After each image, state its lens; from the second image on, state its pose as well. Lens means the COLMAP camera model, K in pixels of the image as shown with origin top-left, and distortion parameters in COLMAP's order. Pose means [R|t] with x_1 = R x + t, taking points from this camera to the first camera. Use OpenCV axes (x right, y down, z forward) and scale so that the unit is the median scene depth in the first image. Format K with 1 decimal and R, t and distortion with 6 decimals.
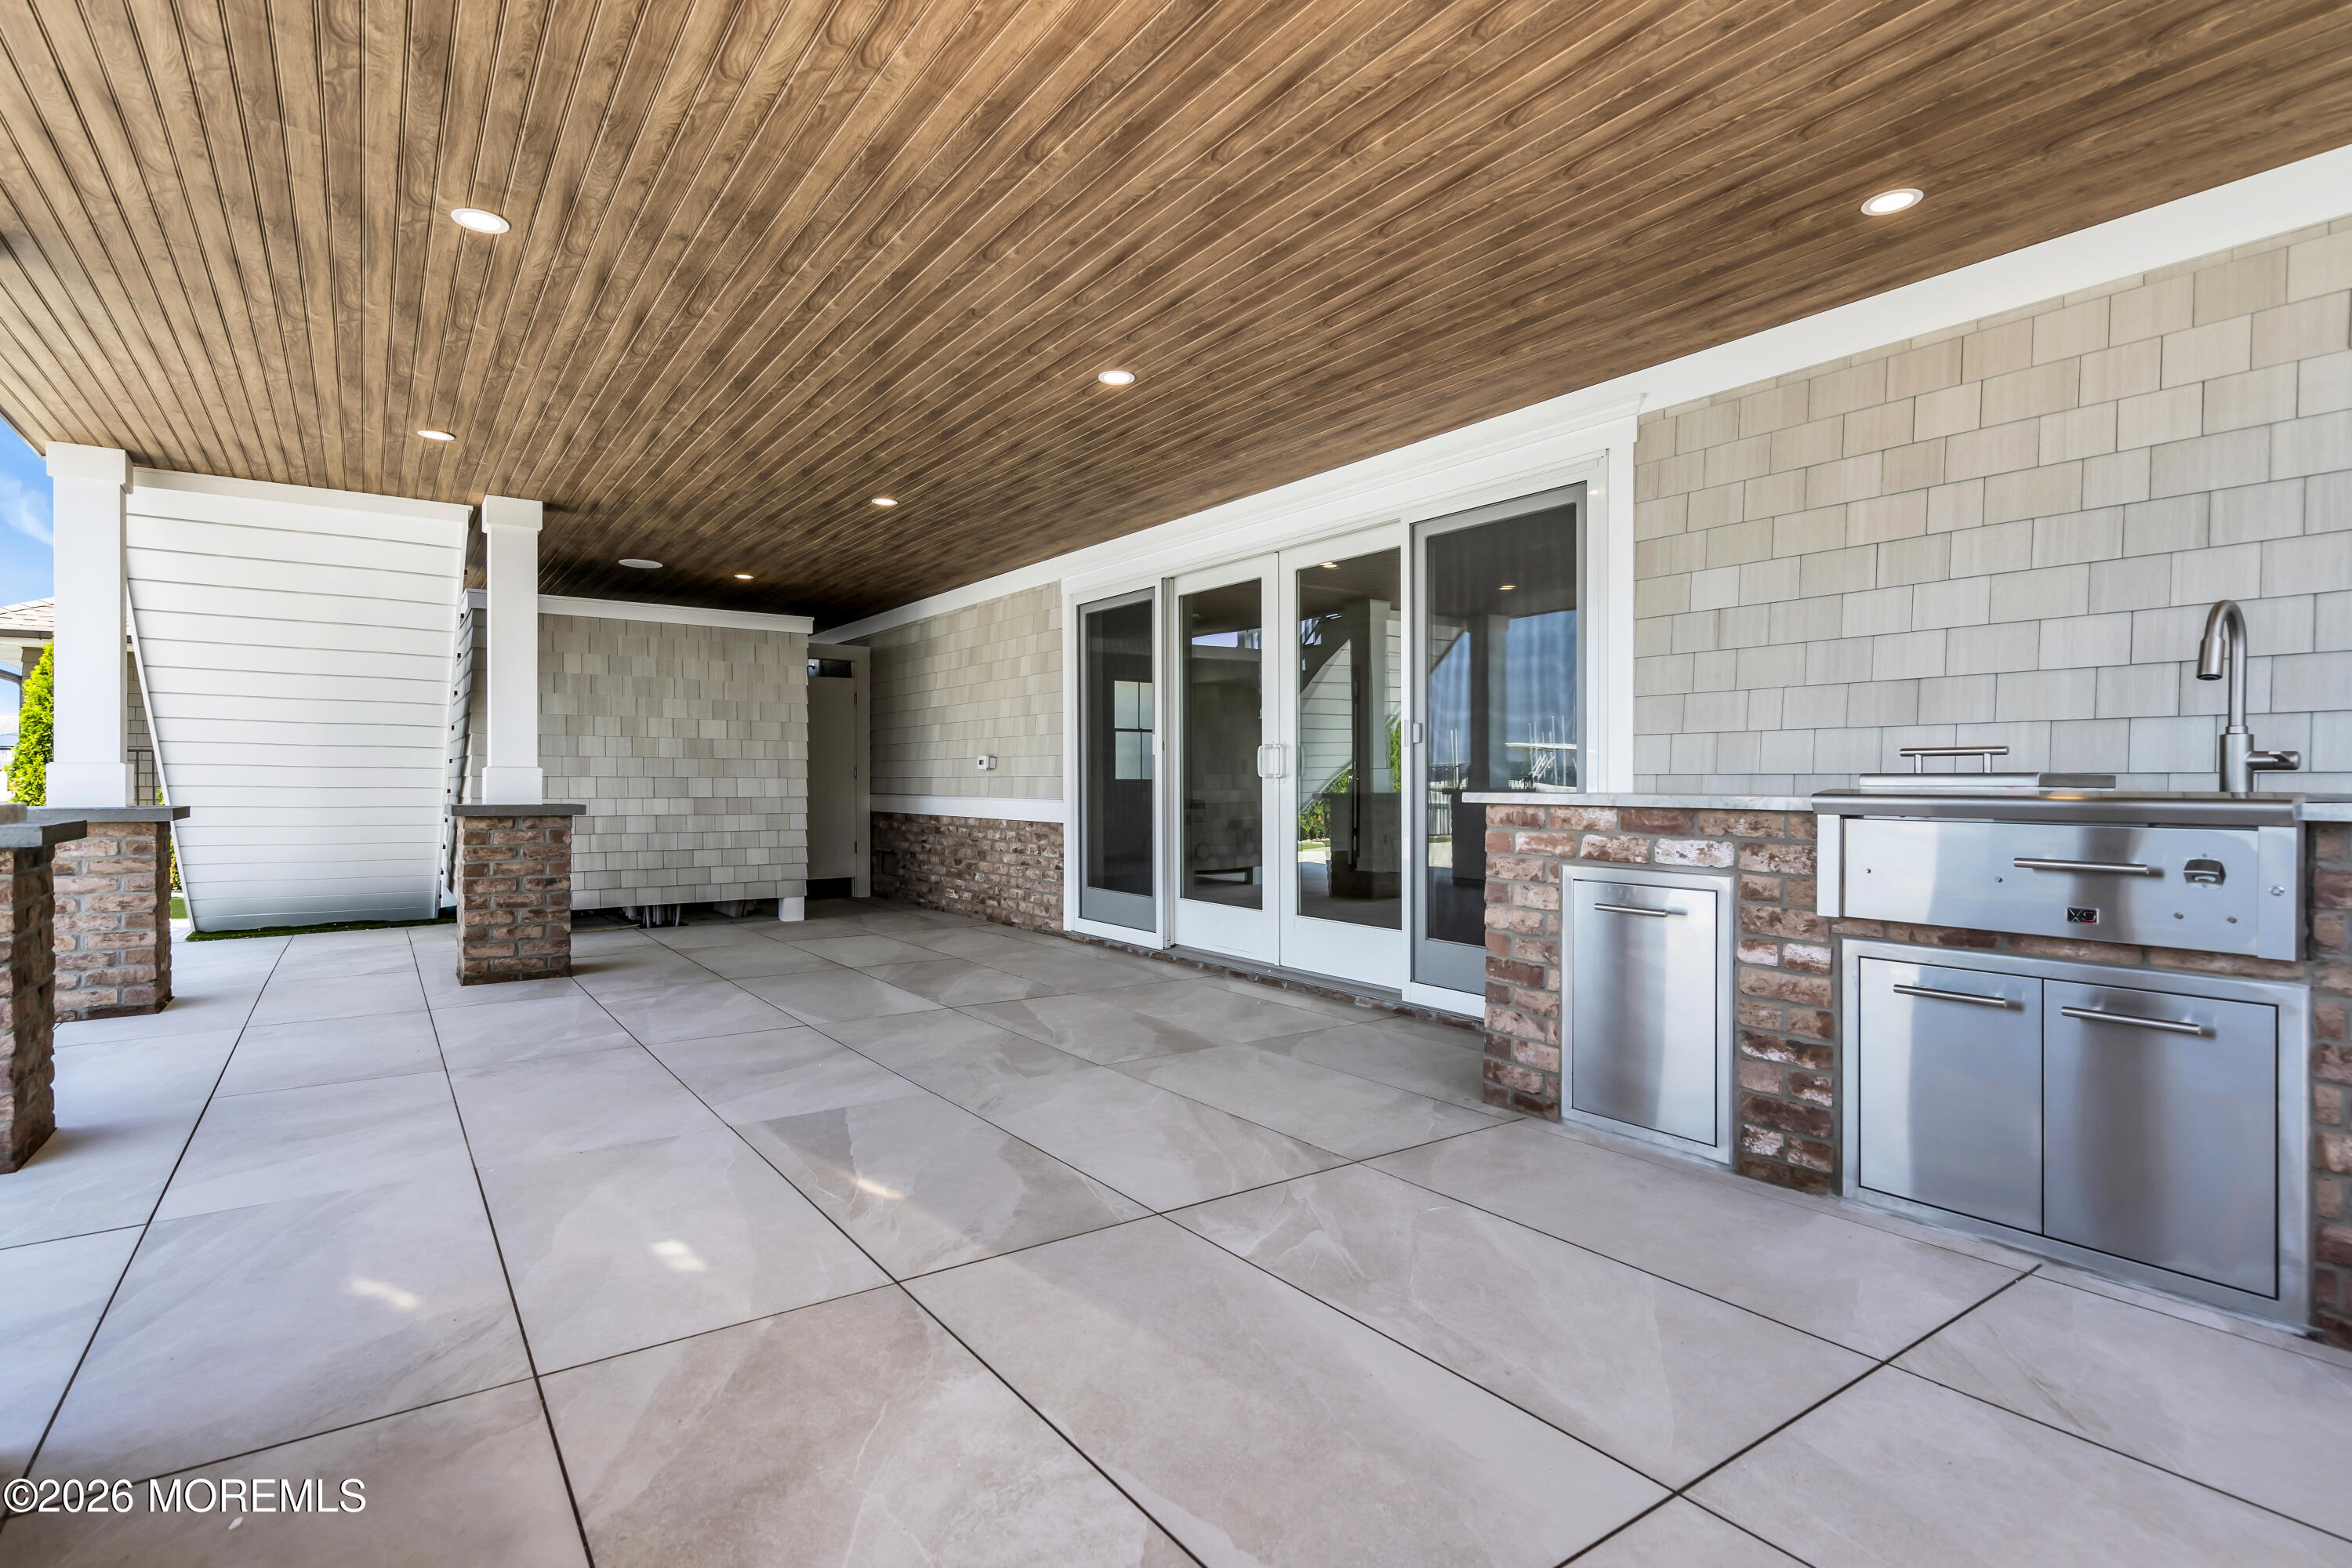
lens RADIAL K [[1153.1, 0, 1160.0], [0, 1153.1, 786.7], [0, 0, 1]] dist [0.009375, 0.000208]
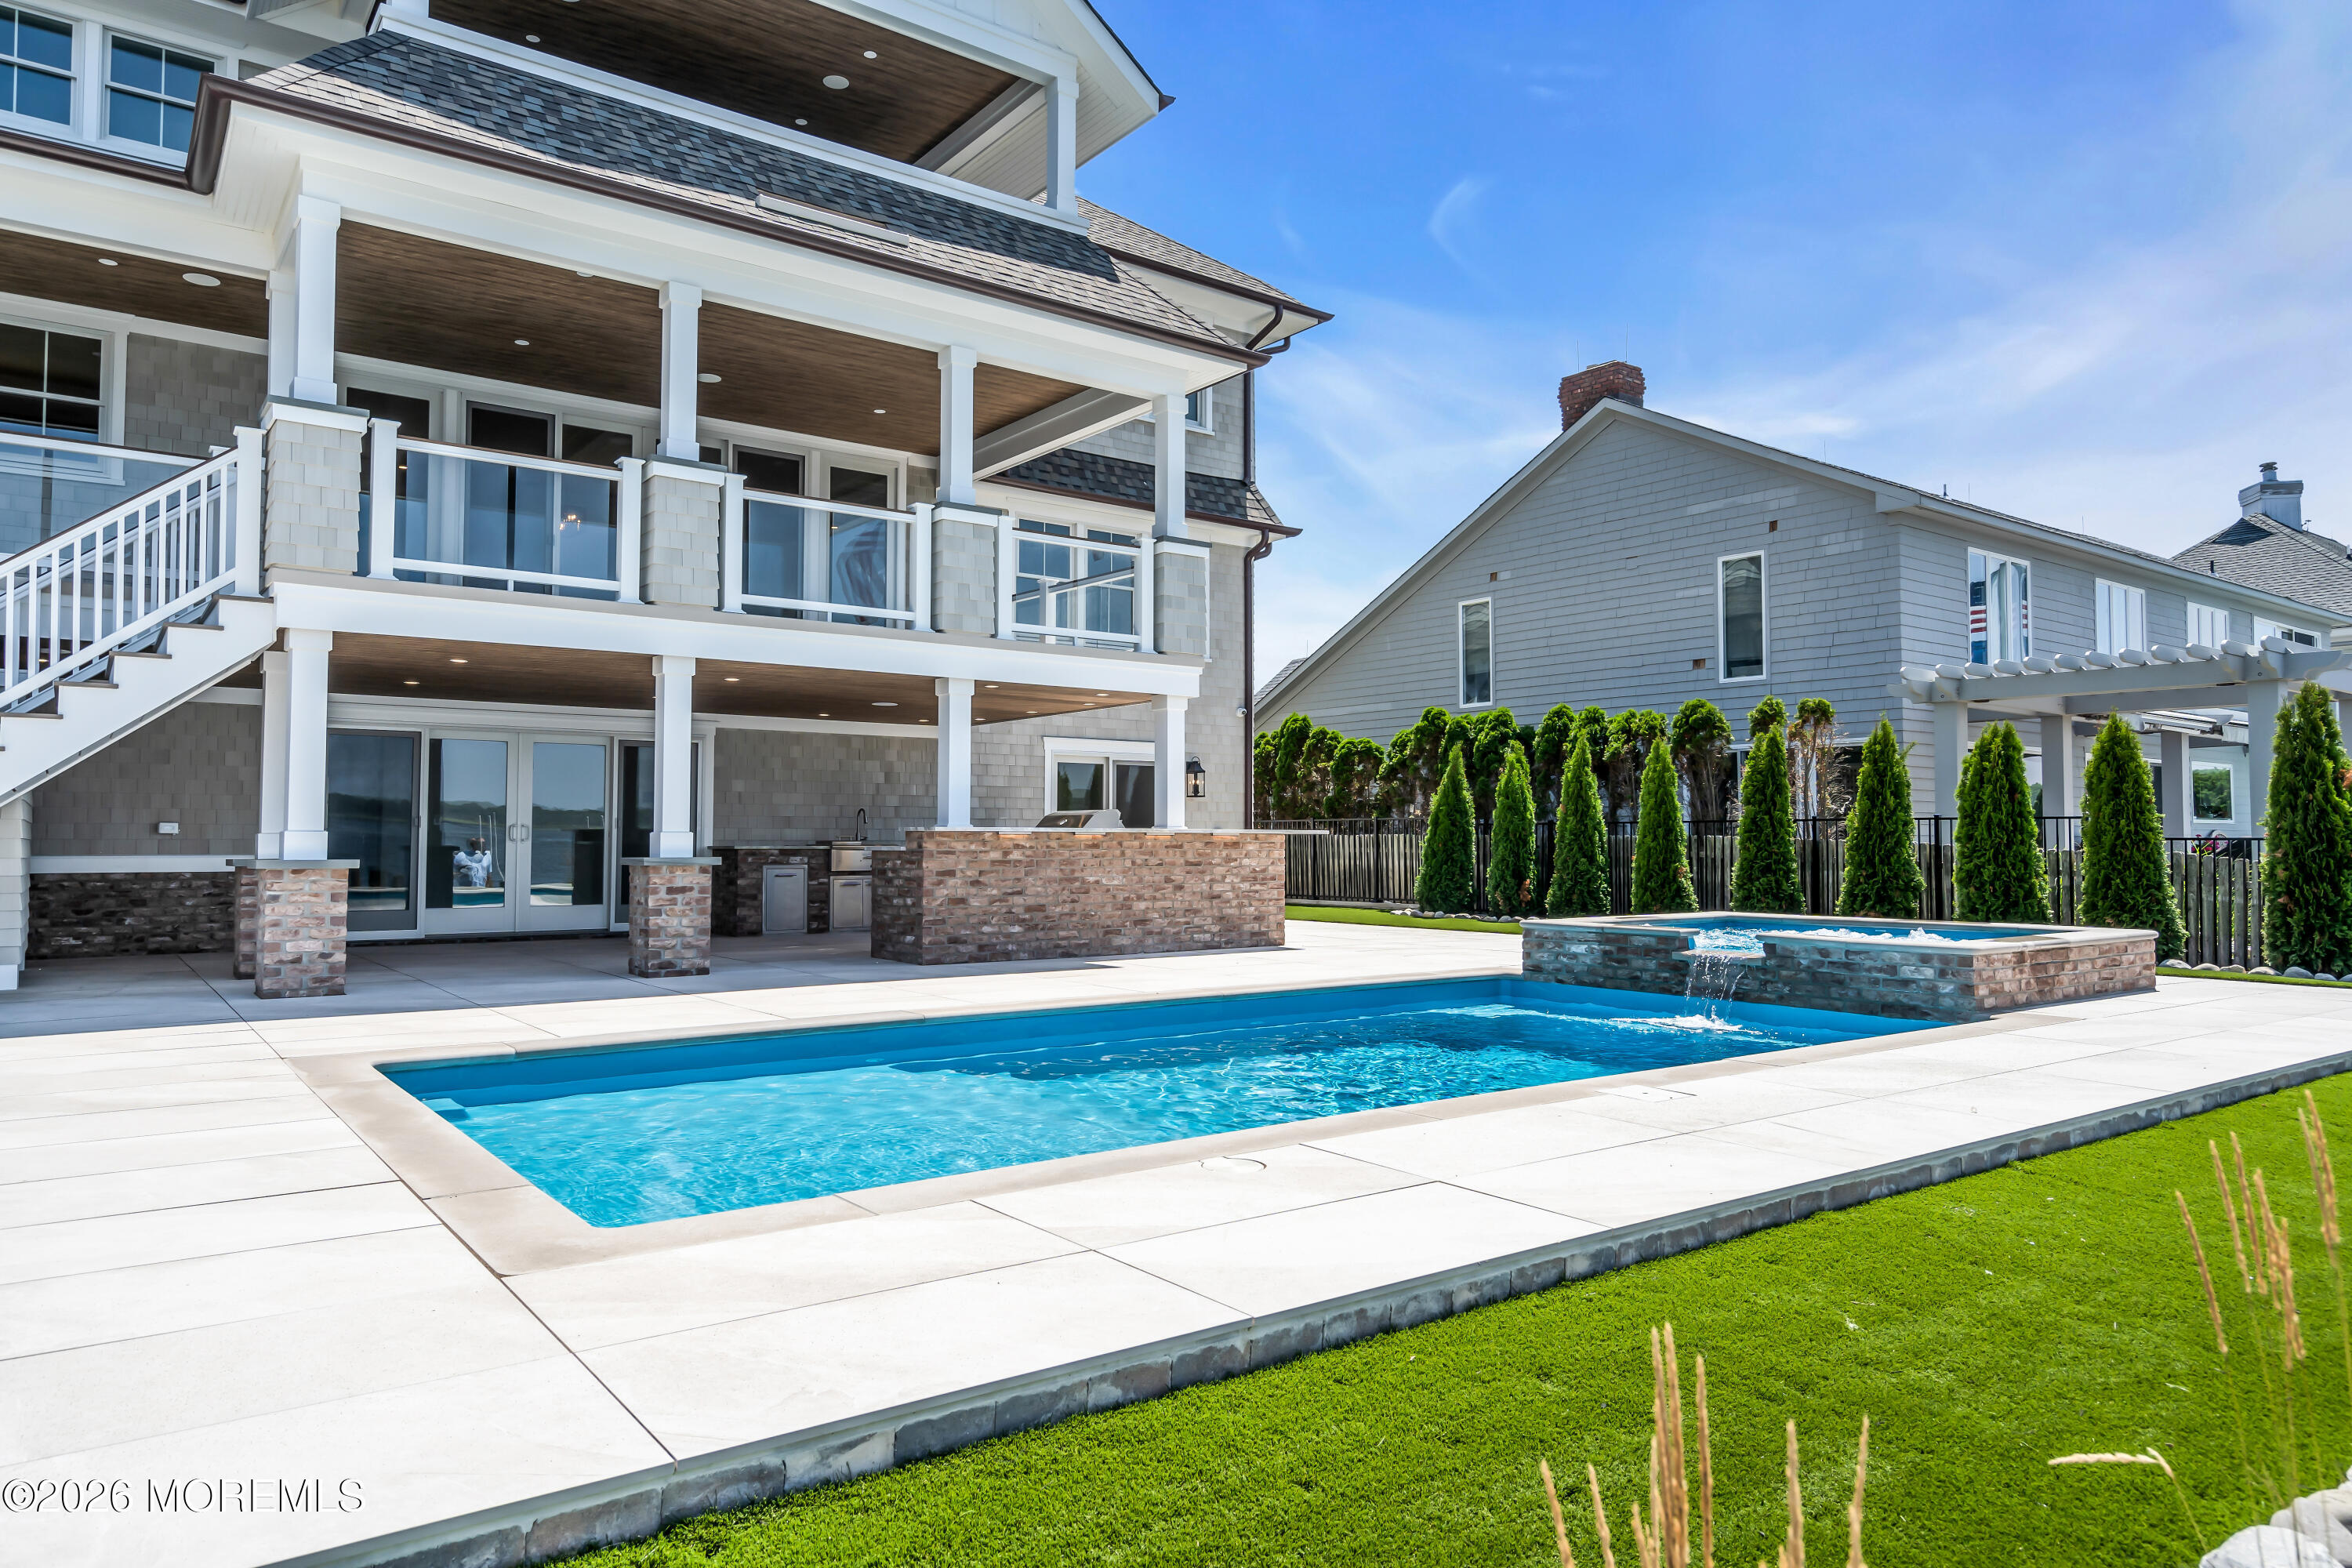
lens RADIAL K [[1475.8, 0, 1167.5], [0, 1475.8, 782.2], [0, 0, 1]] dist [0.024938, -0.000577]
pose [[-0.038506, 0.039477, 0.998478, -4.831006], [0.004509, 0.999216, -0.039332, -0.005321], [-0.999248, 0.002988, -0.038654, -0.114872]]
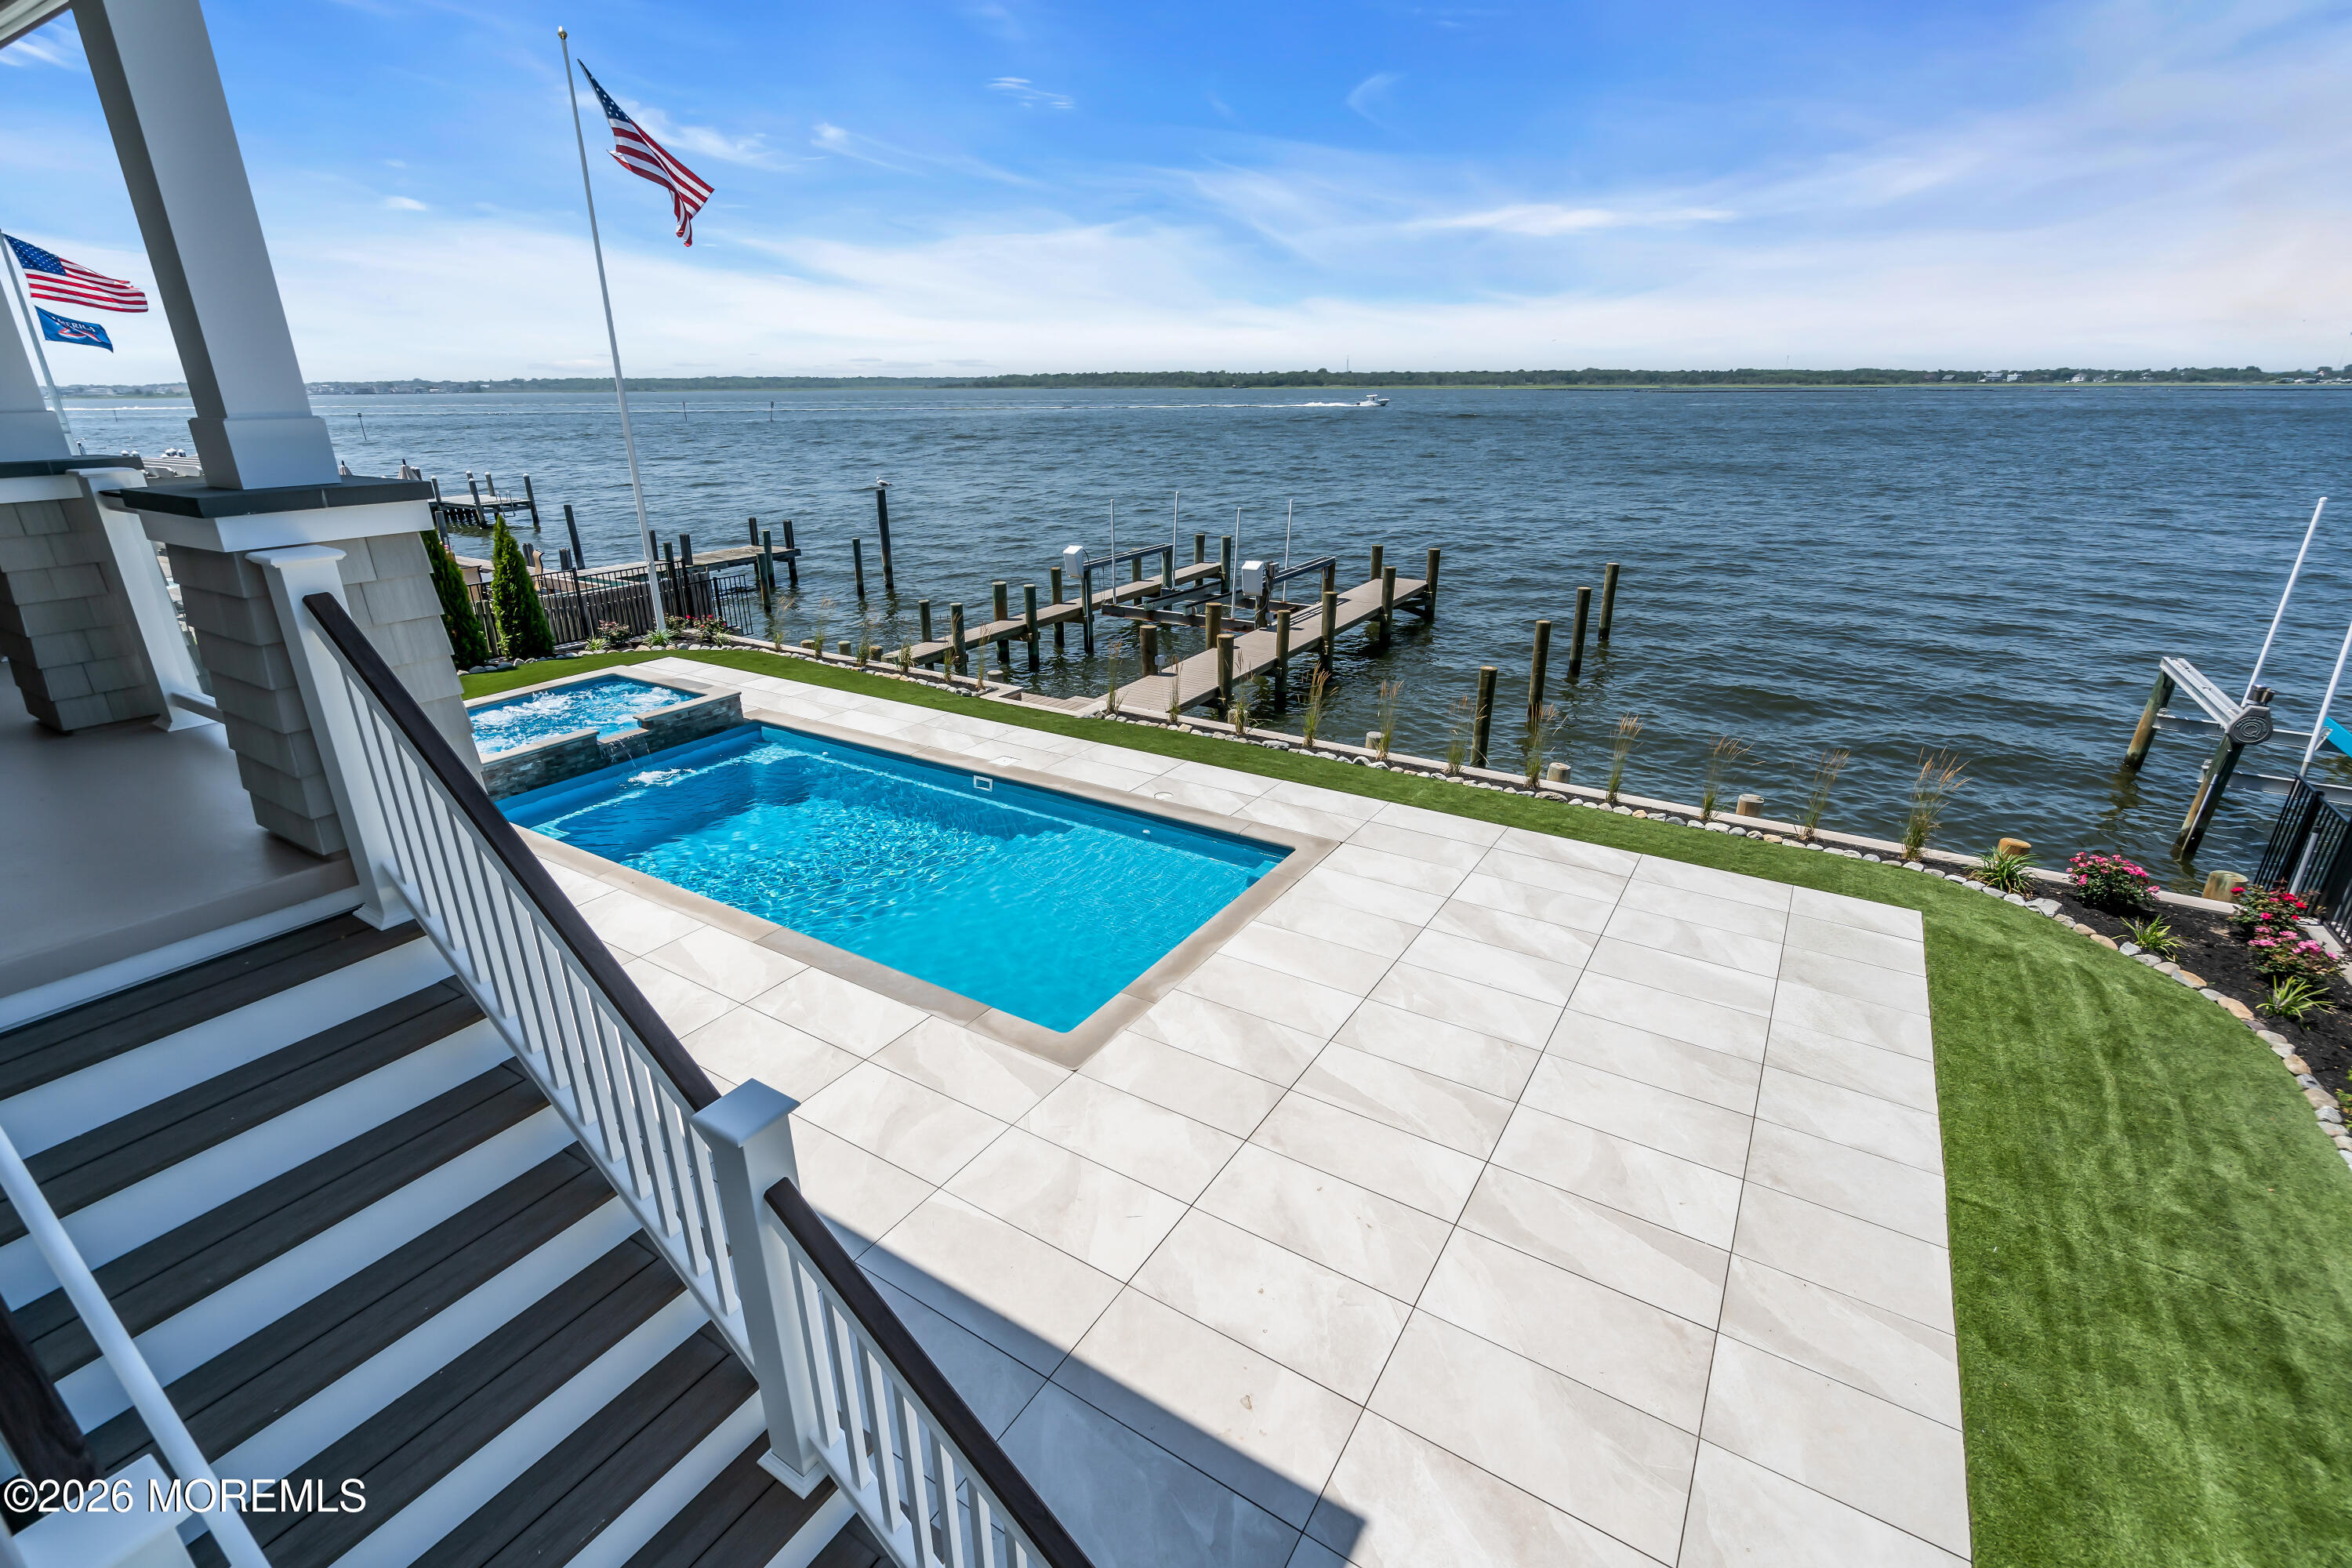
lens RADIAL K [[1064.8, 0, 1160.9], [0, 1064.8, 785.5], [0, 0, 1]] dist [-0.005174, 0.001562]
pose [[-0.921952, 0.142038, -0.360319, -1.911260], [0.003097, 0.933000, 0.359864, -1.062645], [0.387291, 0.330662, -0.860621, 2.994764]]
